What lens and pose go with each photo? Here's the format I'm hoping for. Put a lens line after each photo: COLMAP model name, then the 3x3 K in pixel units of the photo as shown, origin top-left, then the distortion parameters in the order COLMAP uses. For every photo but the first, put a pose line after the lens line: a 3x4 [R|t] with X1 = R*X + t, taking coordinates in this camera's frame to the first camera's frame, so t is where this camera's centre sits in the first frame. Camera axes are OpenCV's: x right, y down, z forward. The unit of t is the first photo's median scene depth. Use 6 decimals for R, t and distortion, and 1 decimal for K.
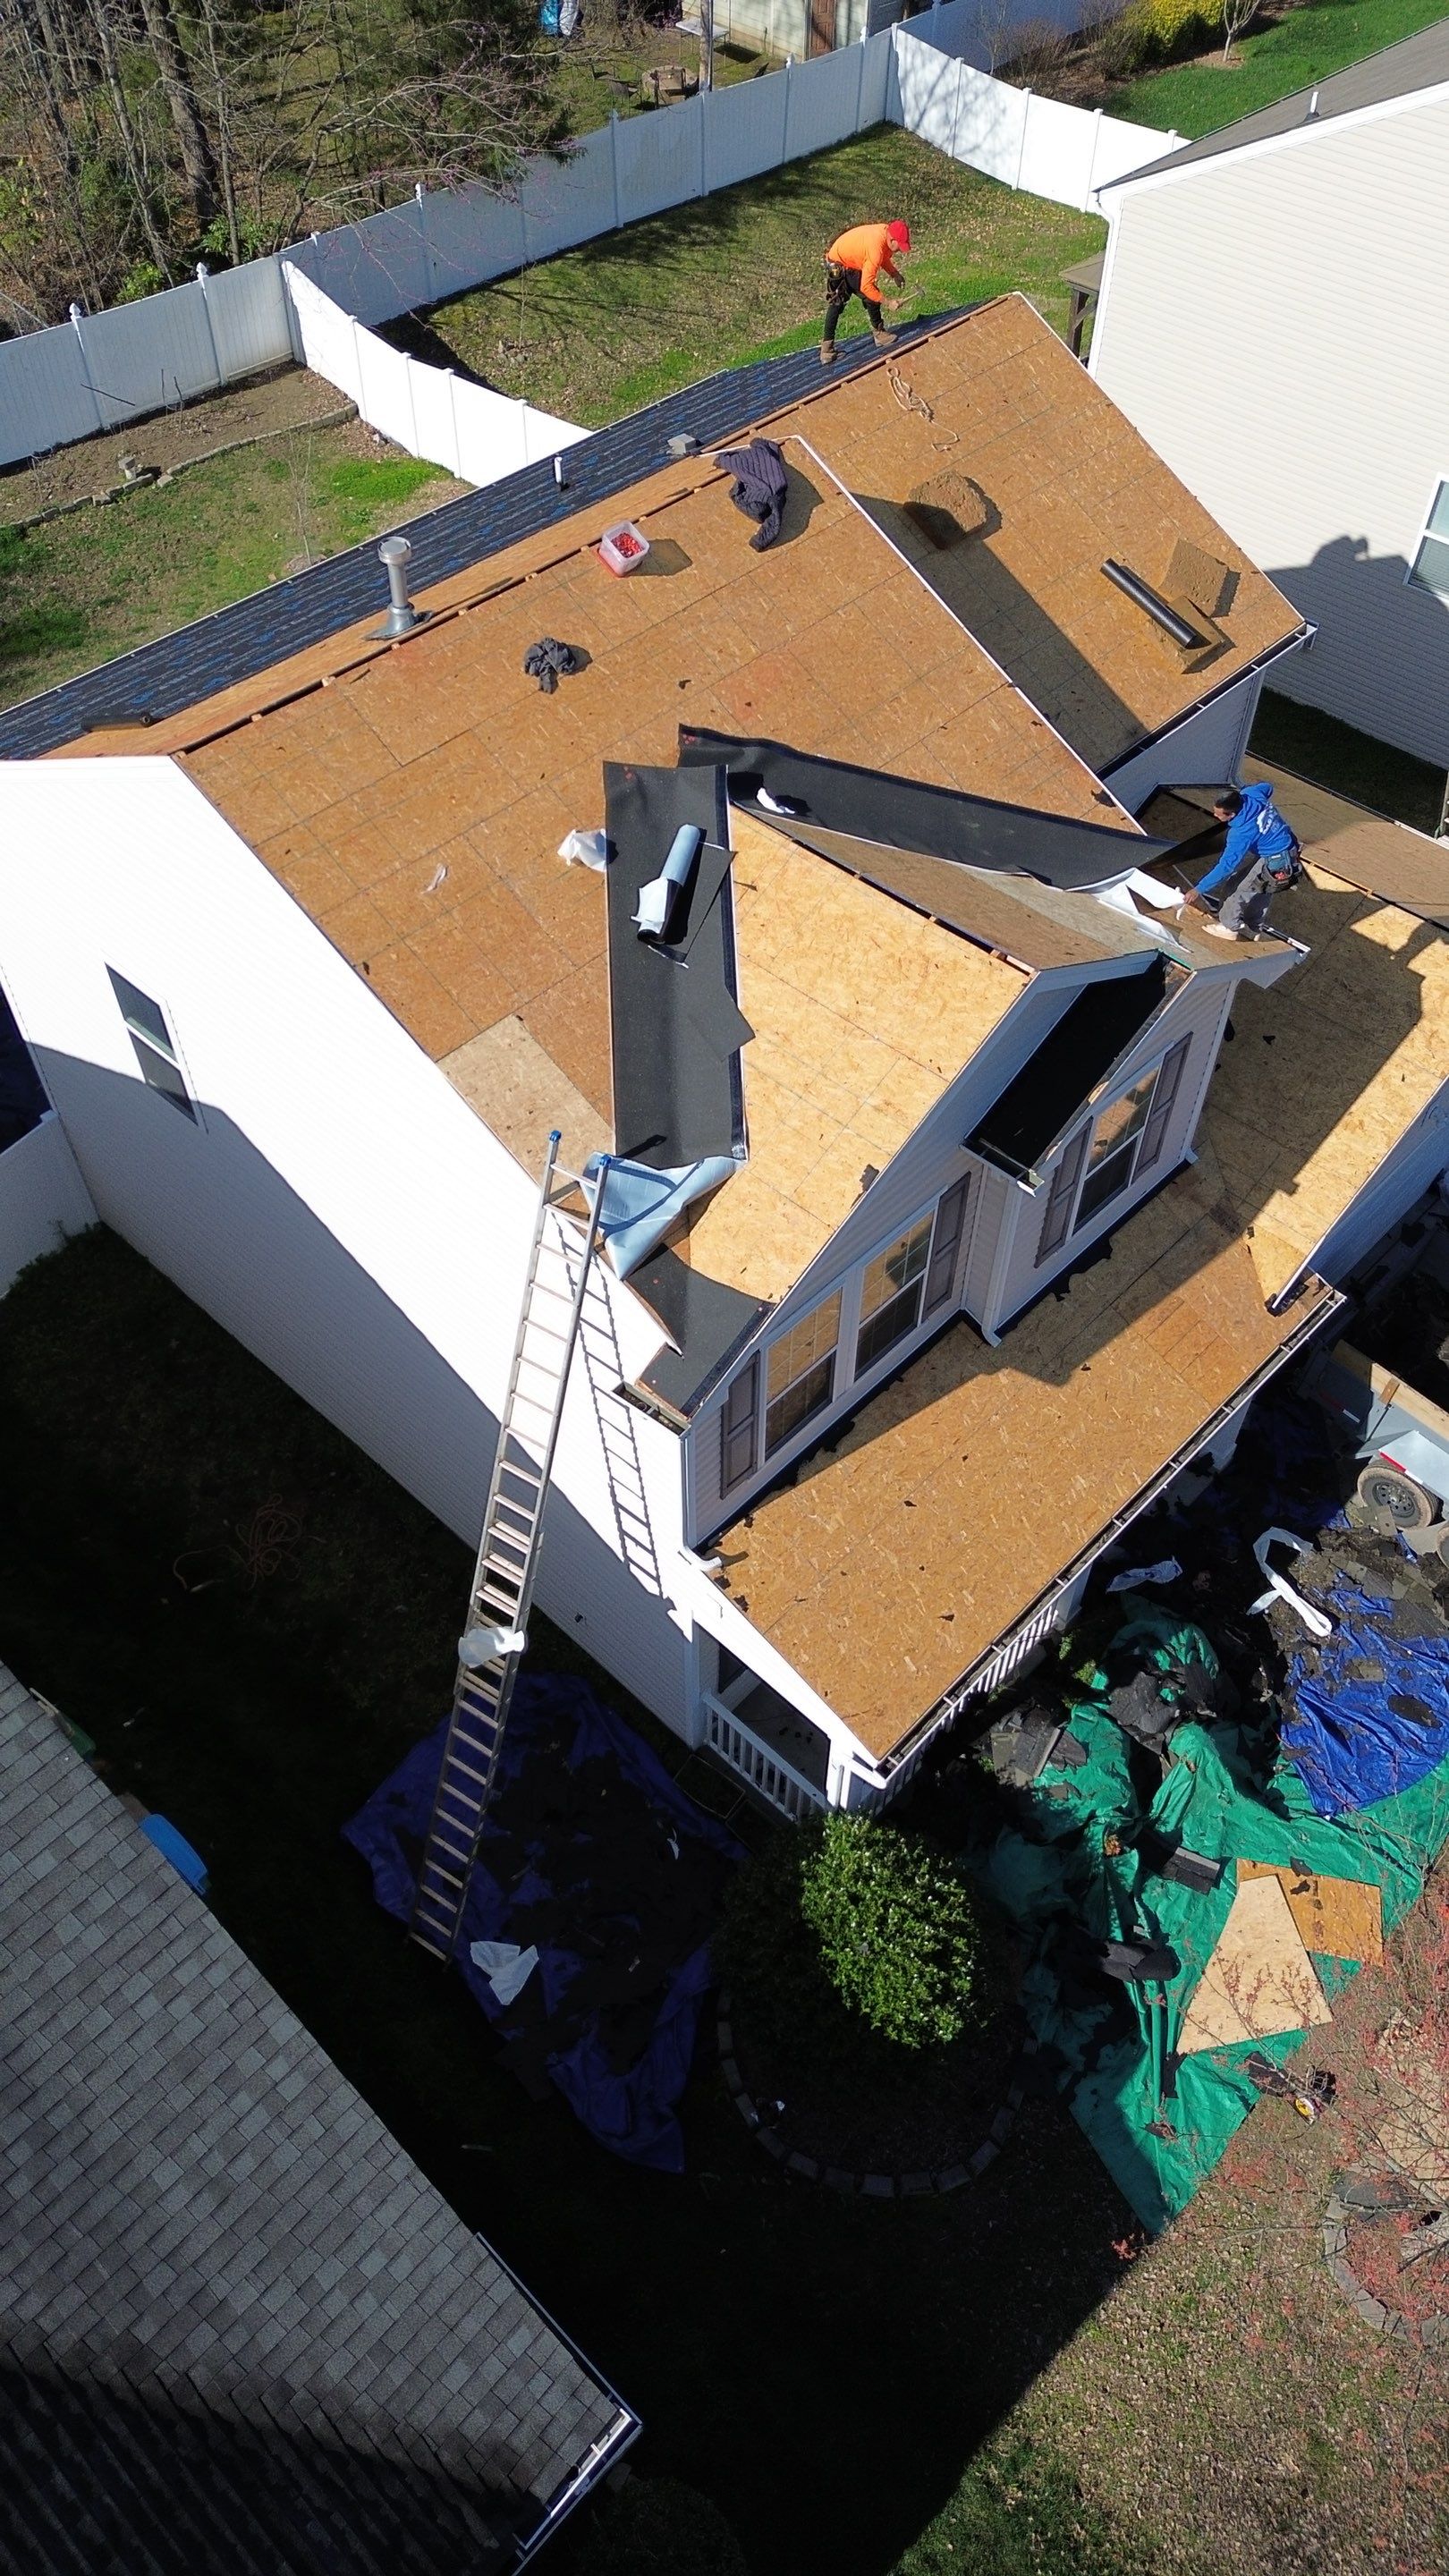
lens RADIAL K [[1820.2, 0, 731.3], [0, 1820.2, 1301.8], [0, 0, 1]] dist [0.079523, -0.082544]
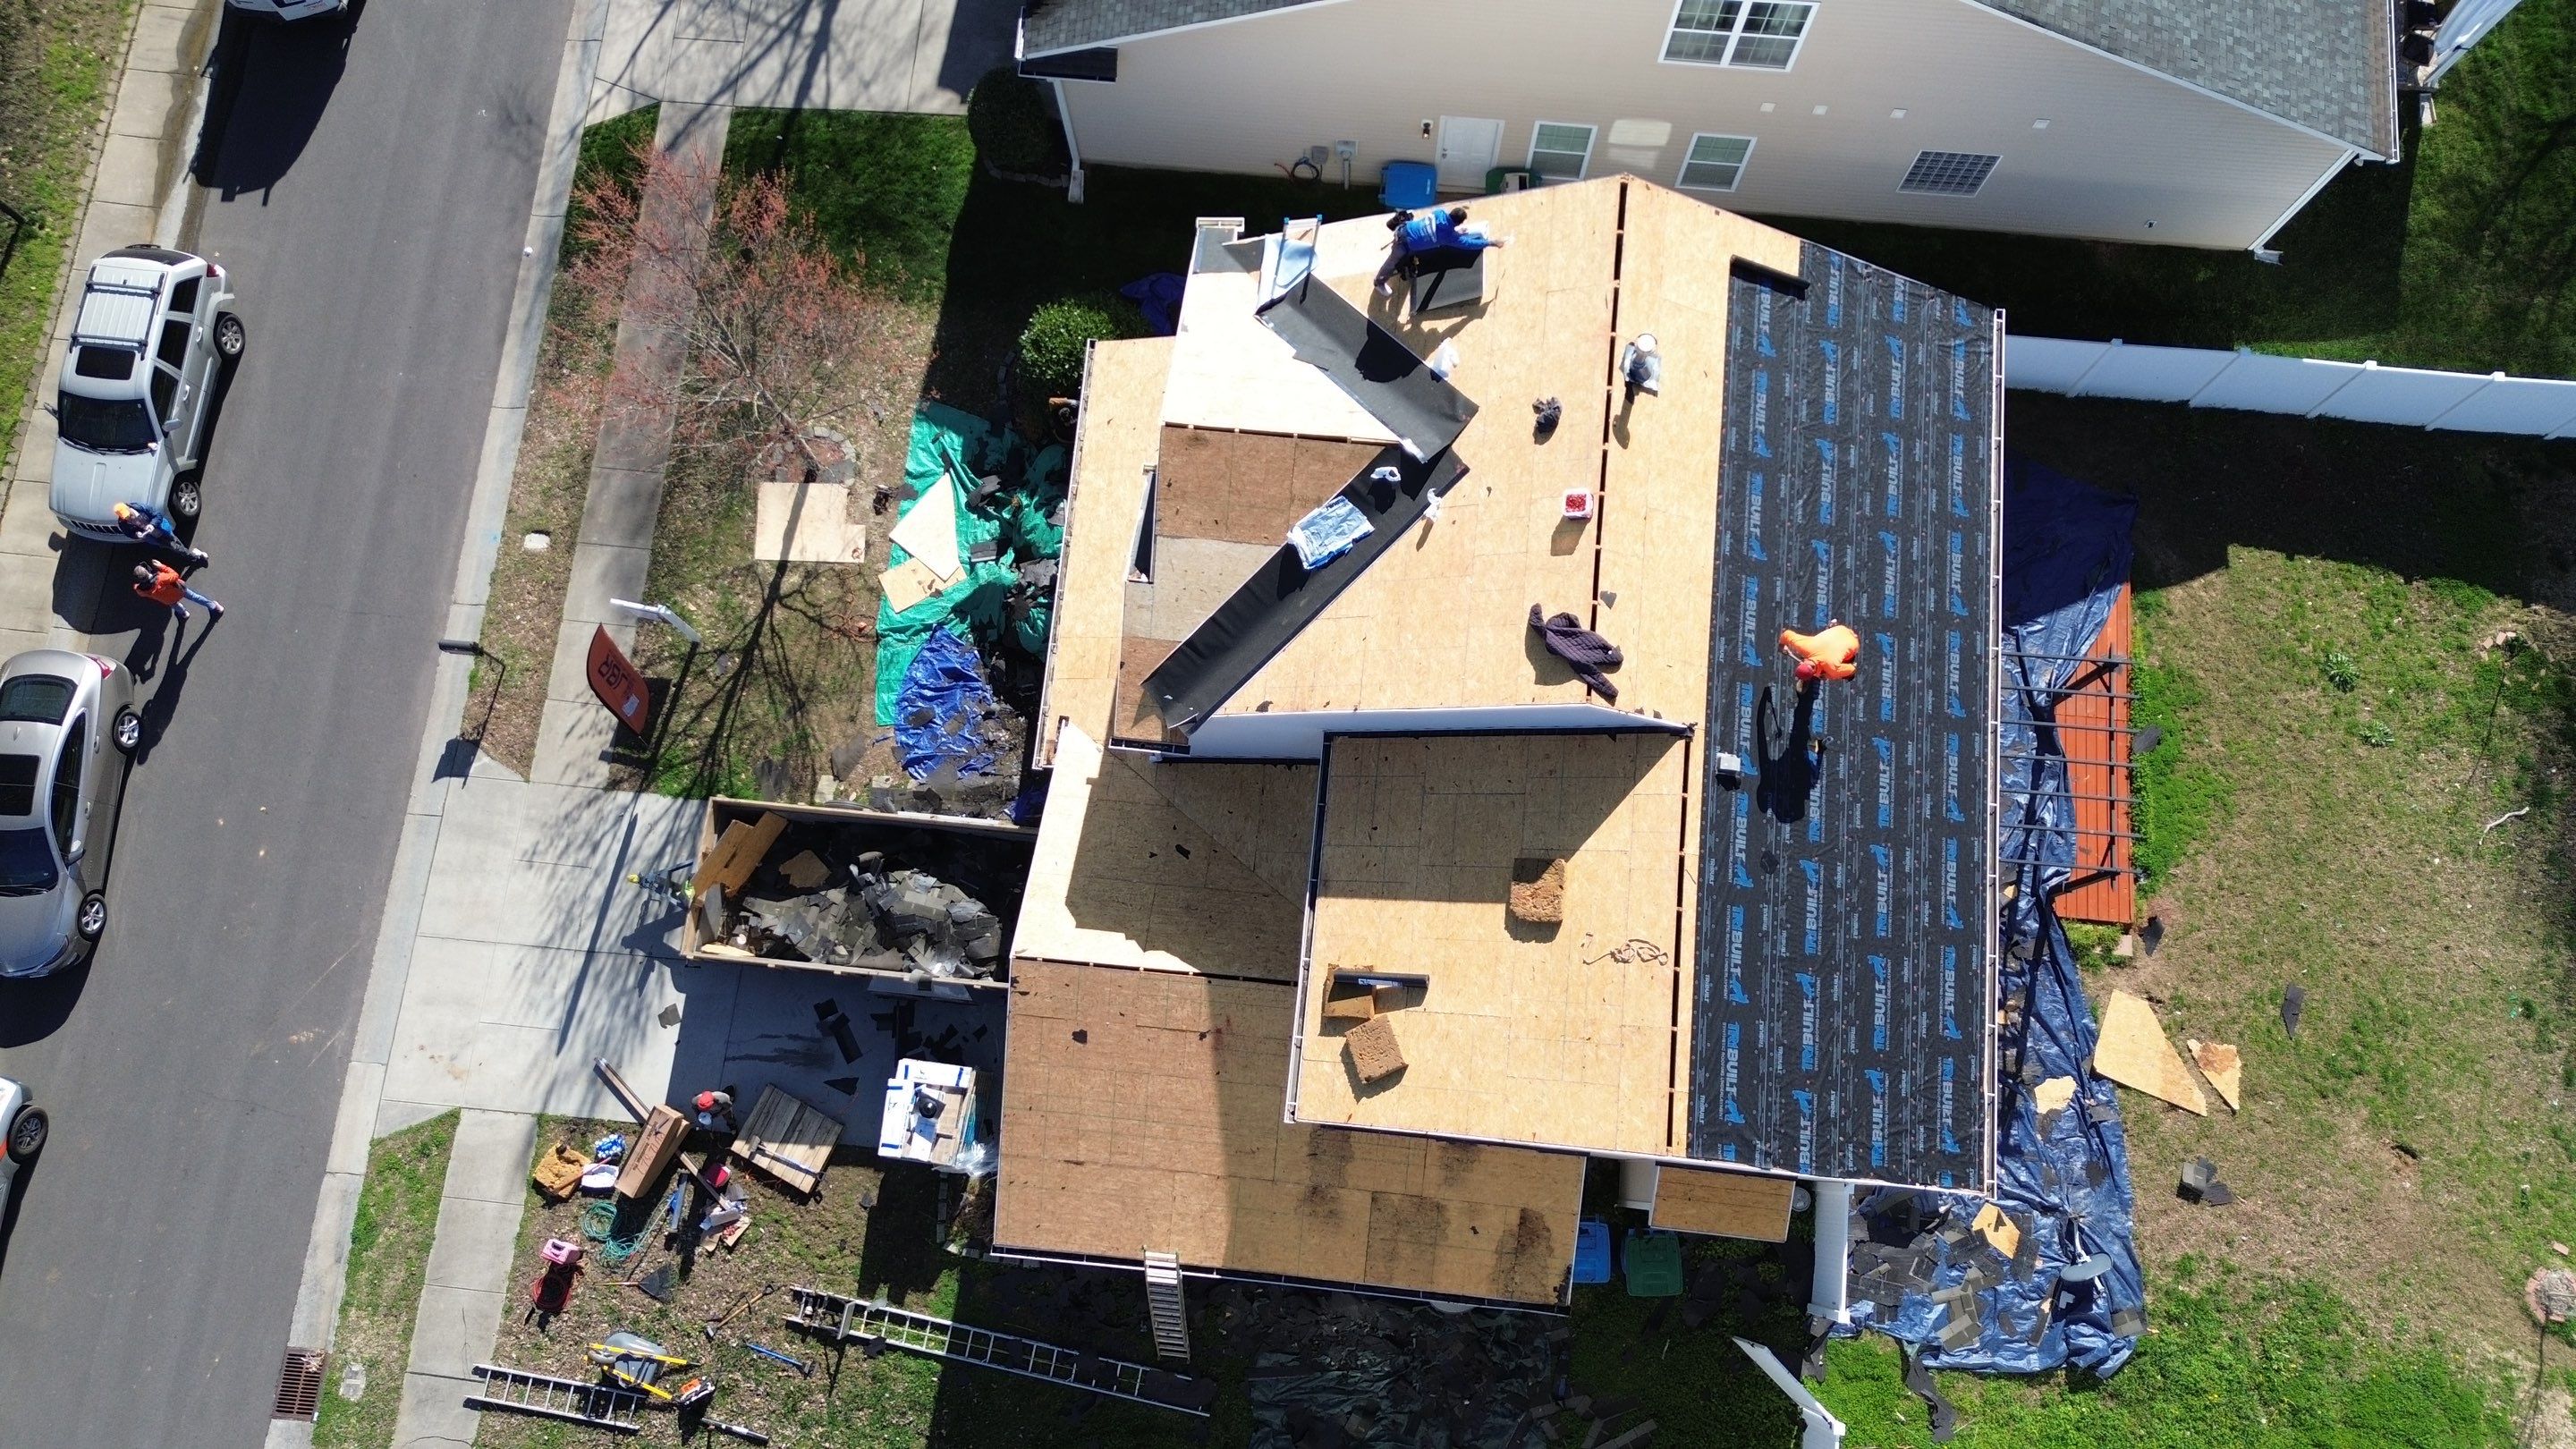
lens RADIAL K [[1820.2, 0, 1270.3], [0, 1820.2, 715.7], [0, 0, 1]] dist [0.079523, -0.082544]
pose [[-0.792053, 0.596128, -0.131464, 0.351274], [-0.460042, -0.441333, 0.770446, -1.239634], [0.401265, 0.670713, 0.623803, 0.107300]]
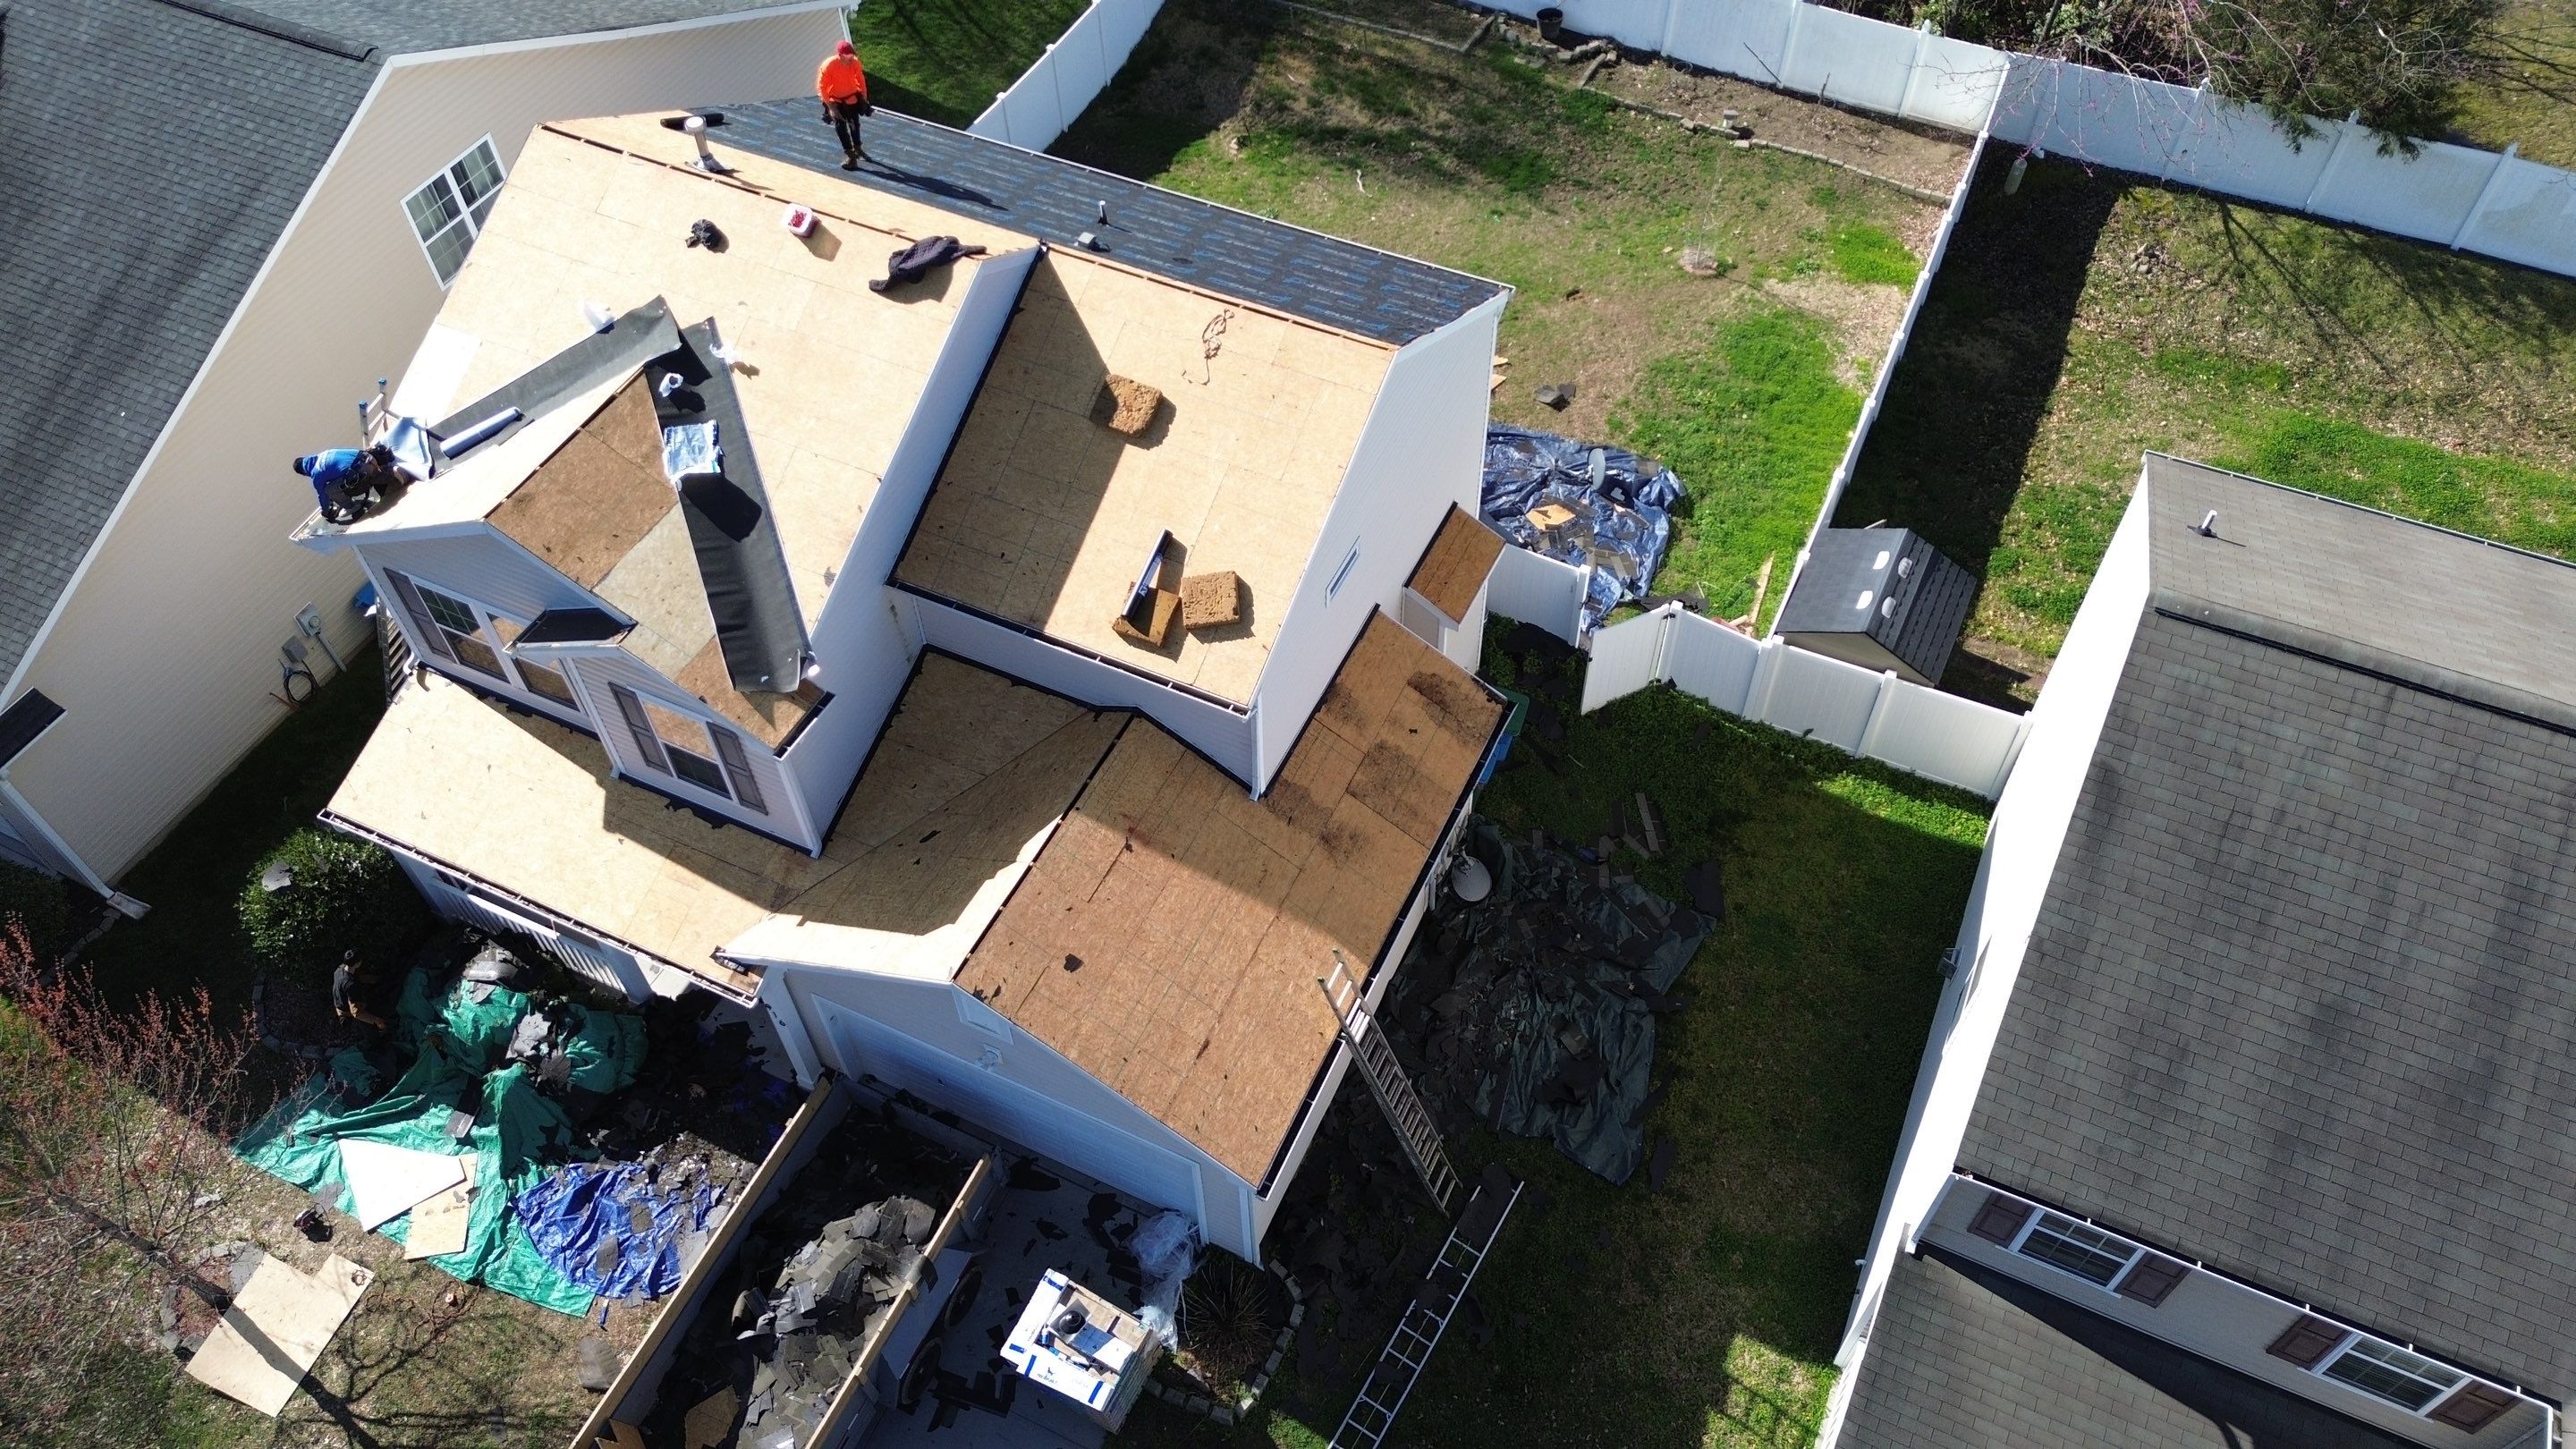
lens RADIAL K [[1820.2, 0, 1284.6], [0, 1820.2, 719.8], [0, 0, 1]] dist [0.079523, -0.082544]
pose [[0.306217, 0.734431, -0.605676, 1.065255], [-0.724940, 0.592276, 0.351669, -0.826590], [0.617003, 0.331392, 0.713783, 0.264161]]
